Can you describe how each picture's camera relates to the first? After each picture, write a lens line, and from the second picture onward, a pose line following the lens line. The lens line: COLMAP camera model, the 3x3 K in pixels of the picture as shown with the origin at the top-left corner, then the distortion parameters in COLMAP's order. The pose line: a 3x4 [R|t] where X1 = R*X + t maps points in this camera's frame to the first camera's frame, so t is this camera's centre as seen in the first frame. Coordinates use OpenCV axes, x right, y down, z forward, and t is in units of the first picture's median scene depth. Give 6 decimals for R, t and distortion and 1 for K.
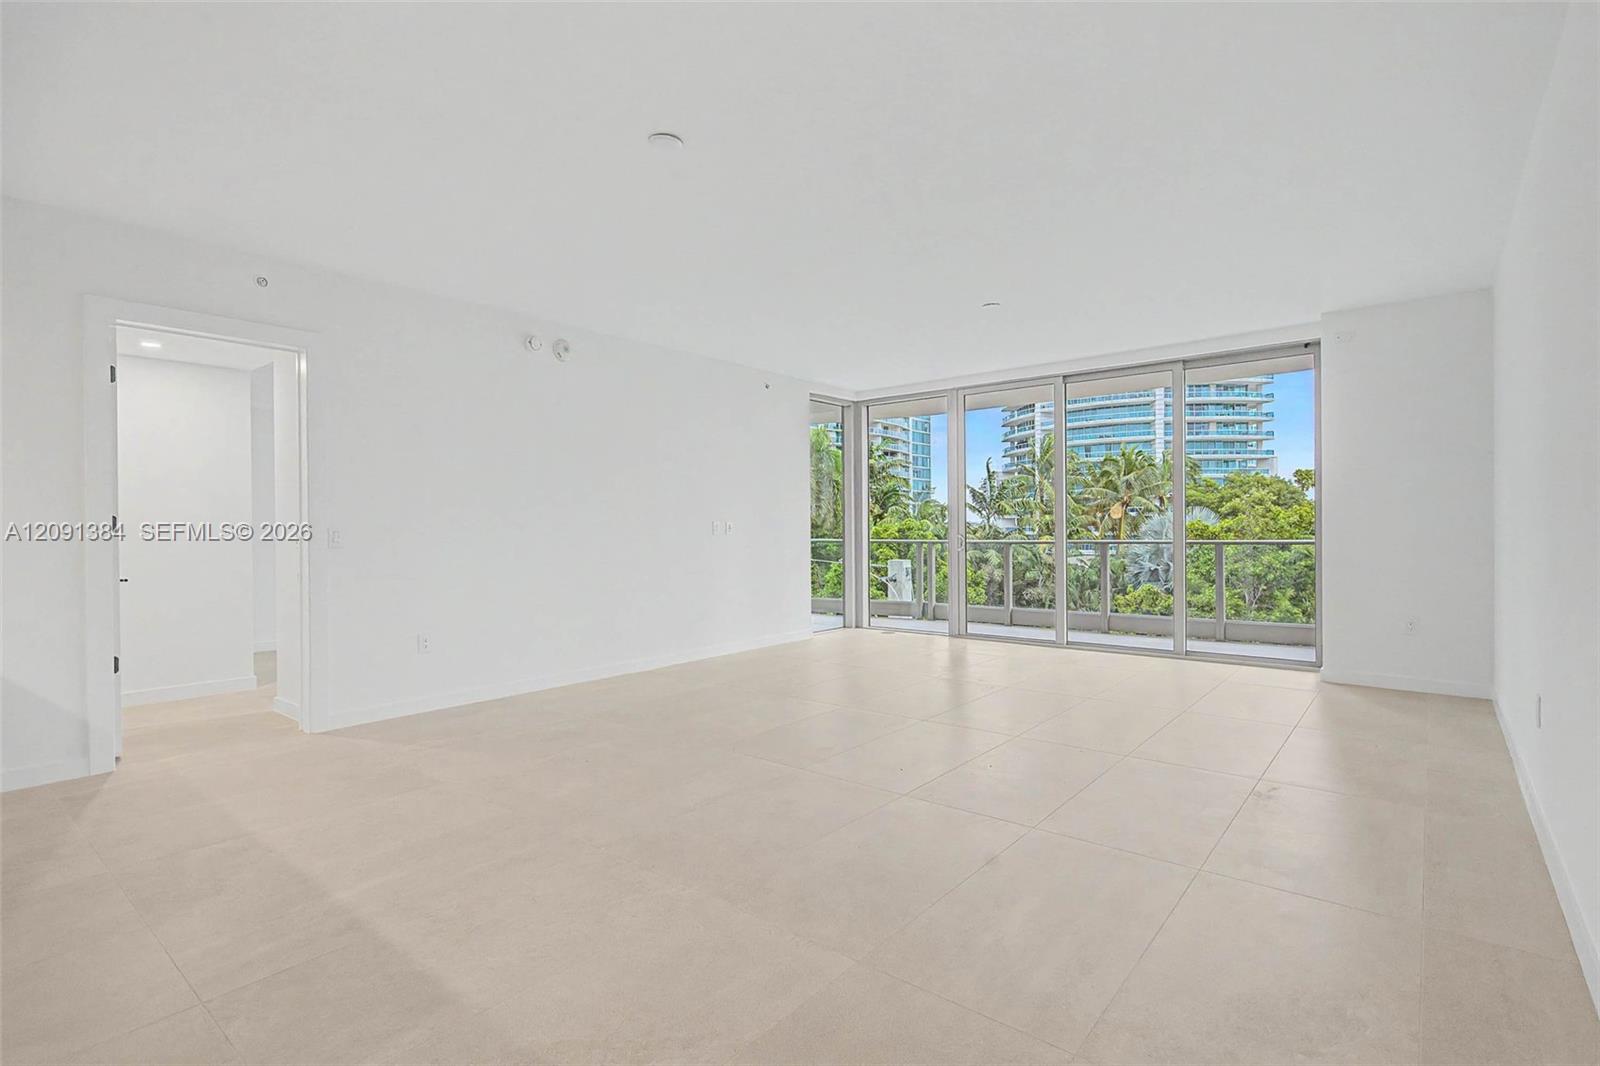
lens RADIAL K [[758.0, 0, 803.2], [0, 758.0, 527.6], [0, 0, 1]] dist [0.000689, 0.001774]
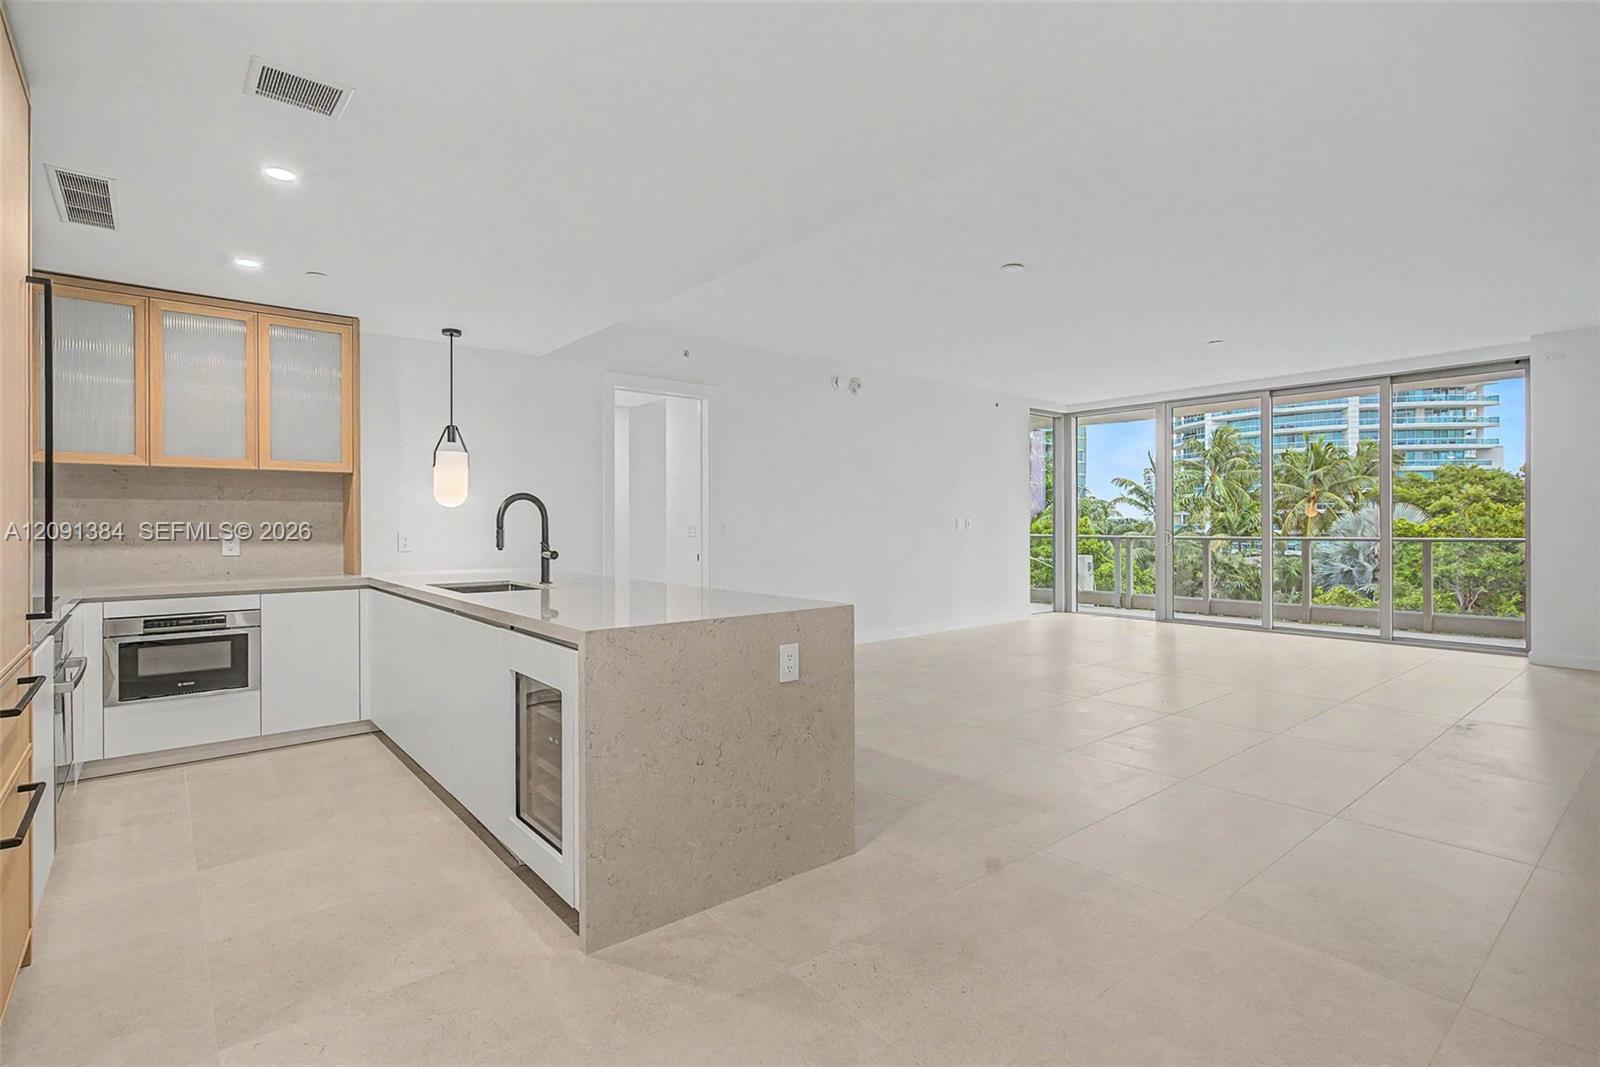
lens RADIAL K [[758.0, 0, 810.1], [0, 758.0, 522.7], [0, 0, 1]] dist [0.000689, 0.001774]
pose [[0.983611, 0.004813, -0.180241, -0.036633], [-0.005017, 0.999987, -0.000677, 0.000146], [0.180235, 0.001571, 0.983622, -0.067224]]
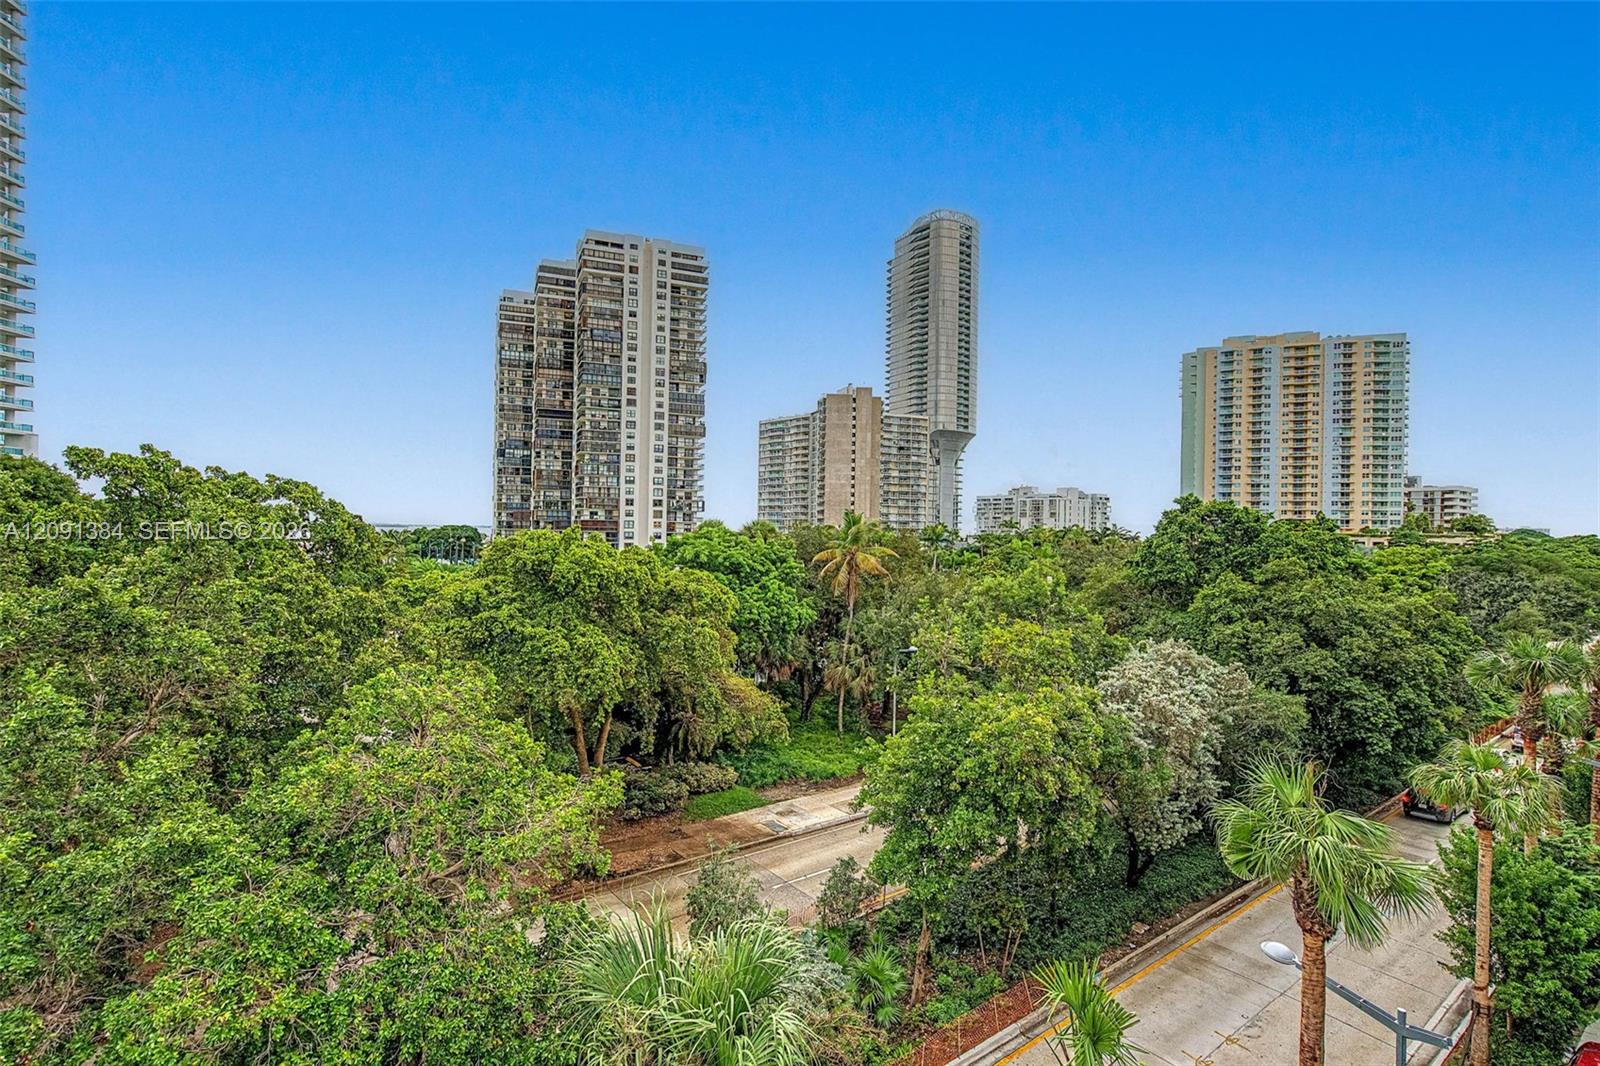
lens RADIAL K [[758.0, 0, 800.9], [0, 758.0, 528.6], [0, 0, 1]] dist [0.000689, 0.001774]
pose [[0.221382, 0.014857, 0.975074, 0.252690], [-0.018882, 0.999762, -0.010946, -0.017464], [-0.975004, -0.015988, 0.221610, 0.395847]]
